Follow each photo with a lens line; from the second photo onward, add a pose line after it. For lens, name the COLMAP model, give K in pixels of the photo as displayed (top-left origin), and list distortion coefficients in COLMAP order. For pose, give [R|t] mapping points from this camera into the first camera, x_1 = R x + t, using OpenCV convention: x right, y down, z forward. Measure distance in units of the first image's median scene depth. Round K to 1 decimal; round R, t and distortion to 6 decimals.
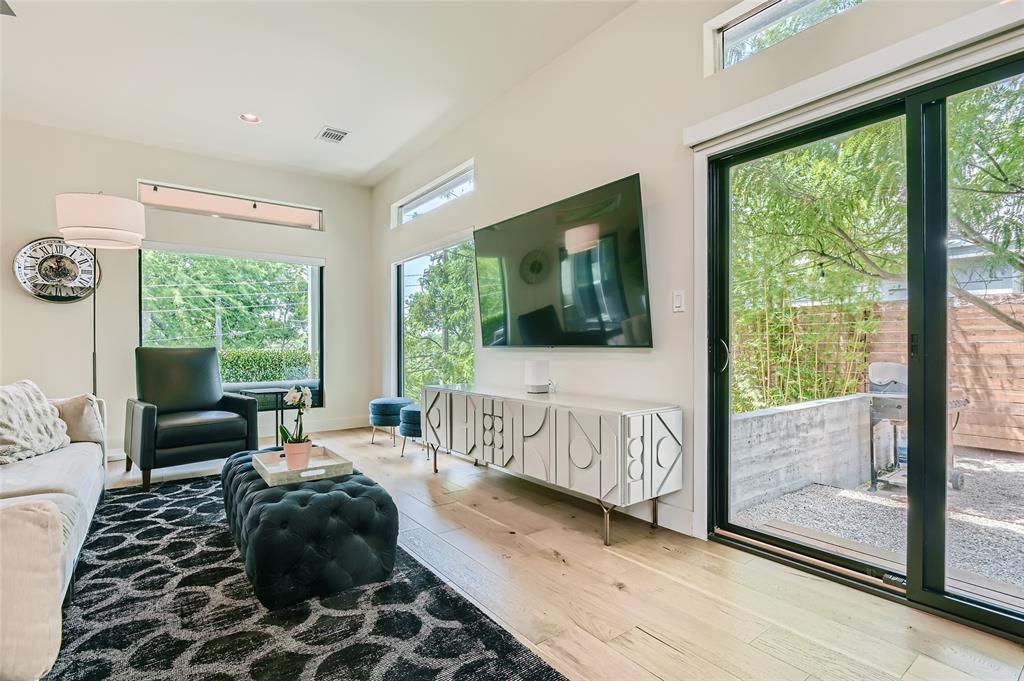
lens RADIAL K [[488.6, 0, 493.6], [0, 488.6, 347.4], [0, 0, 1]] dist [-0.007909, 0.000866]
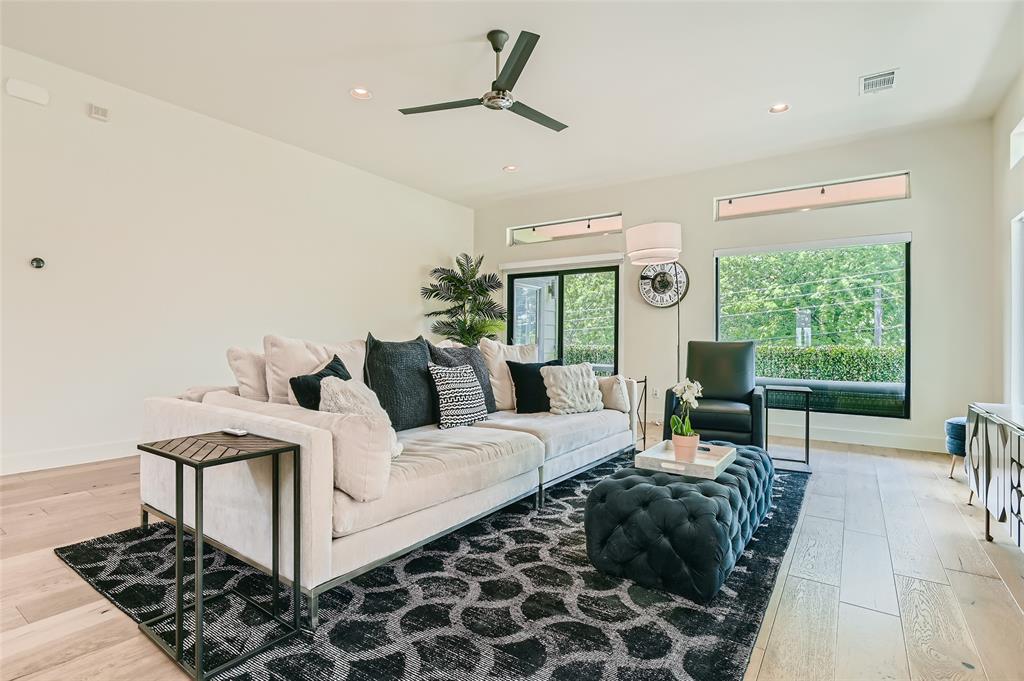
lens RADIAL K [[488.6, 0, 520.6], [0, 488.6, 335.1], [0, 0, 1]] dist [-0.007909, 0.000866]
pose [[0.347404, -0.005100, -0.937702, 0.399995], [-0.010277, 0.999904, -0.009245, -0.000704], [0.937659, 0.012849, 0.347318, 0.303866]]
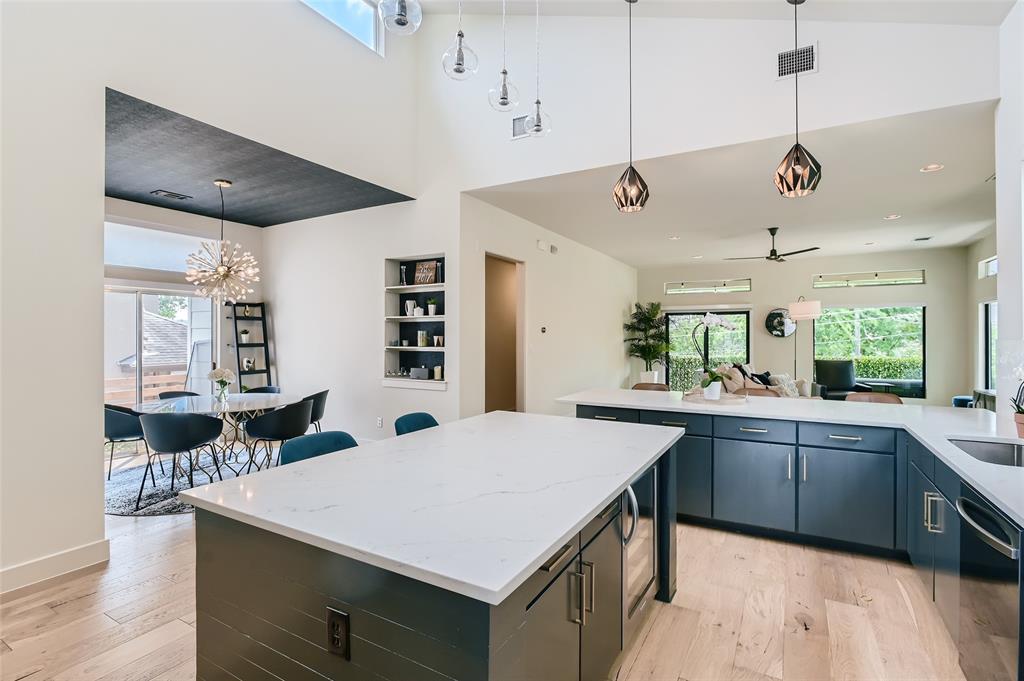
lens RADIAL K [[488.6, 0, 520.9], [0, 488.6, 337.2], [0, 0, 1]] dist [-0.007909, 0.000866]
pose [[0.433049, -0.001087, -0.901370, 1.104470], [0.001548, 0.999999, -0.000463, -0.163952], [0.901369, -0.001195, 0.433050, -1.871289]]
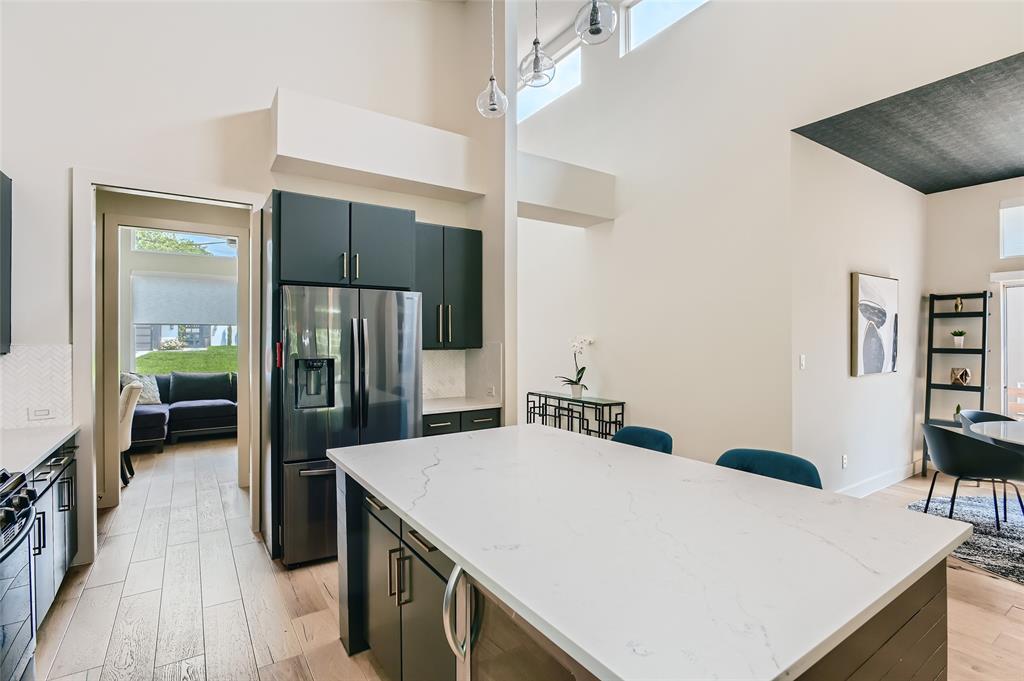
lens RADIAL K [[488.6, 0, 528.2], [0, 488.6, 340.0], [0, 0, 1]] dist [-0.007909, 0.000866]
pose [[-0.999968, 0.005805, -0.005494, 0.352466], [0.005797, 0.999982, 0.001519, -0.174412], [0.005503, 0.001487, -0.999984, -0.767602]]
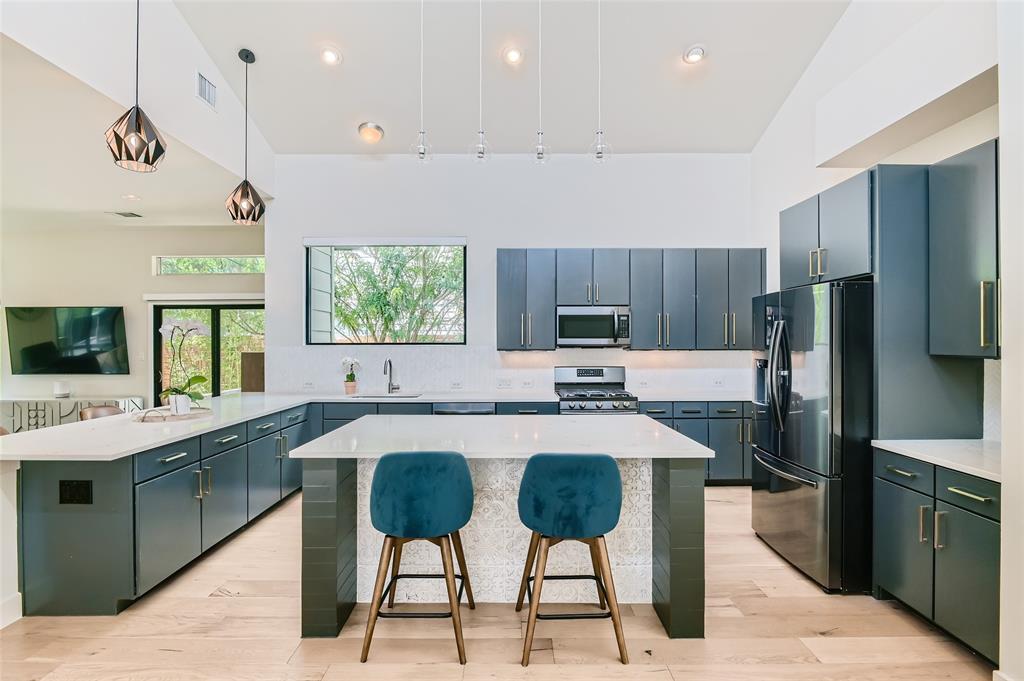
lens RADIAL K [[488.6, 0, 514.9], [0, 488.6, 341.9], [0, 0, 1]] dist [-0.007909, 0.000866]
pose [[0.568846, 0.000569, 0.822444, -0.658536], [0.000606, 0.999999, -0.001111, -0.177439], [-0.822444, 0.001130, 0.568845, -2.237738]]
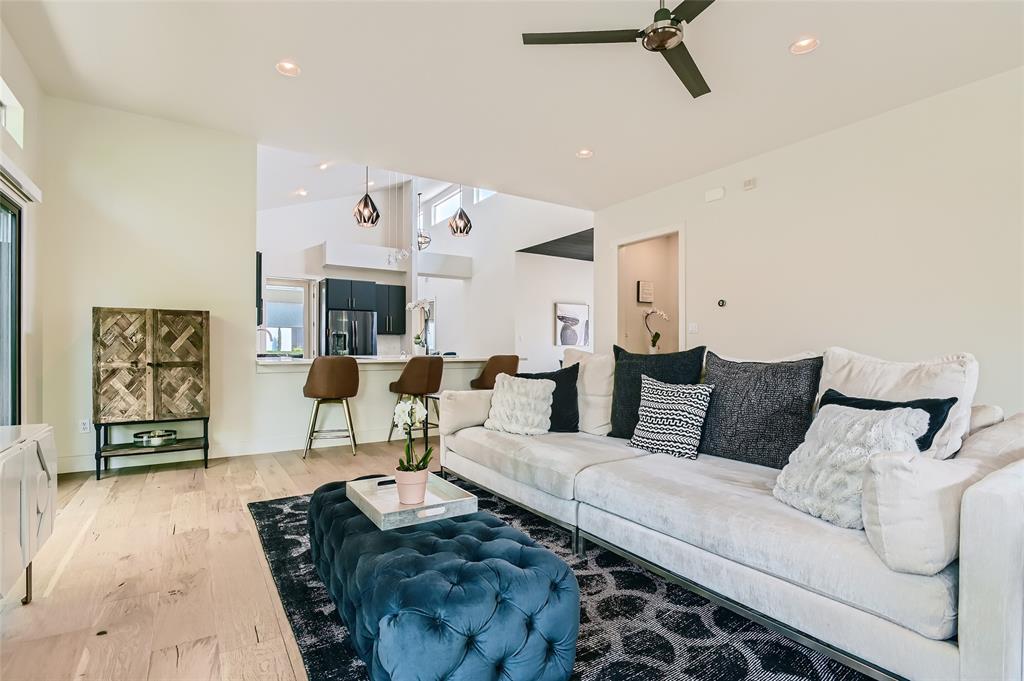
lens RADIAL K [[488.6, 0, 509.2], [0, 488.6, 344.9], [0, 0, 1]] dist [-0.007909, 0.000866]
pose [[-0.999210, 0.007047, 0.039119, -0.555499], [0.006605, 0.999913, -0.011429, -0.000522], [-0.039196, -0.011162, -0.999169, 1.677109]]
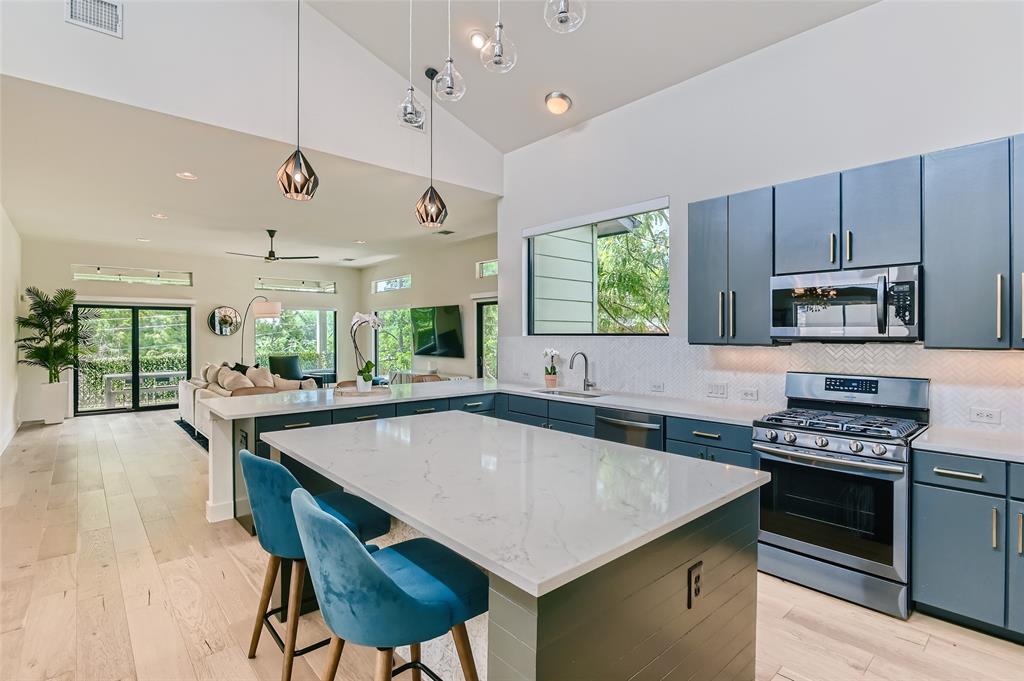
lens RADIAL K [[488.6, 0, 508.8], [0, 488.6, 337.1], [0, 0, 1]] dist [-0.007909, 0.000866]
pose [[0.993177, -0.003740, 0.116559, 0.262835], [0.002519, 0.999940, 0.010618, -0.183698], [-0.116592, -0.010252, 0.993127, -2.423933]]
